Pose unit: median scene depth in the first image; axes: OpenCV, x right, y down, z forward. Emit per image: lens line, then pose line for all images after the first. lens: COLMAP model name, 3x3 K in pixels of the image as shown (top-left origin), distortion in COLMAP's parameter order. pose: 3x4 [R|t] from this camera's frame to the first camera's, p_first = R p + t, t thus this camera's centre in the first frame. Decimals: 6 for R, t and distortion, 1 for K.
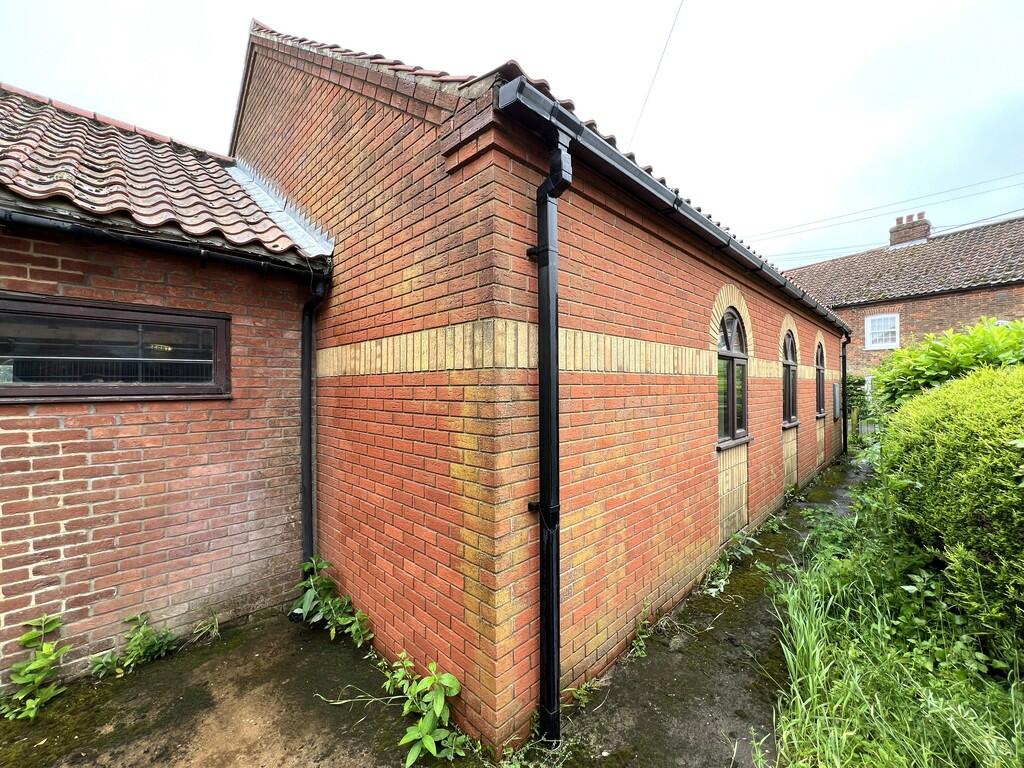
lens RADIAL K [[411.7, 0, 509.9], [0, 411.7, 384.0], [0, 0, 1]] dist [-0.001037, -0.000517]
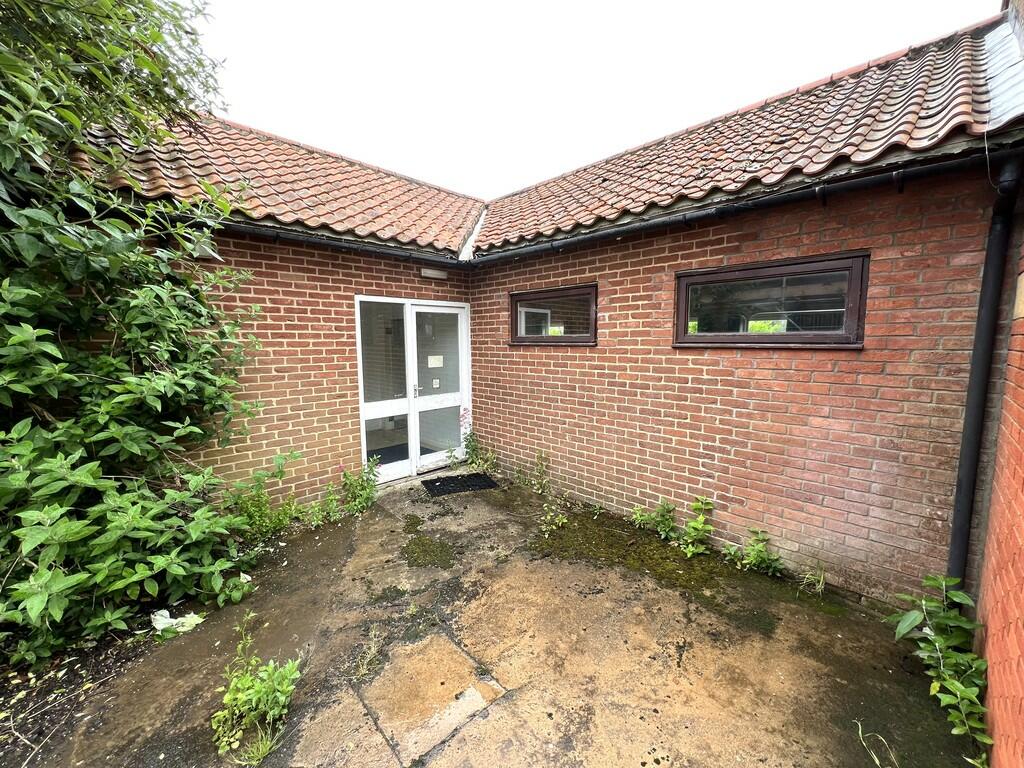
lens RADIAL K [[411.7, 0, 510.4], [0, 411.7, 384.2], [0, 0, 1]] dist [-0.001037, -0.000517]
pose [[-0.010912, 0.113019, -0.993533, 0.212221], [0.008983, 0.993563, 0.112924, 0.004843], [0.999900, -0.007692, -0.011857, 0.281948]]
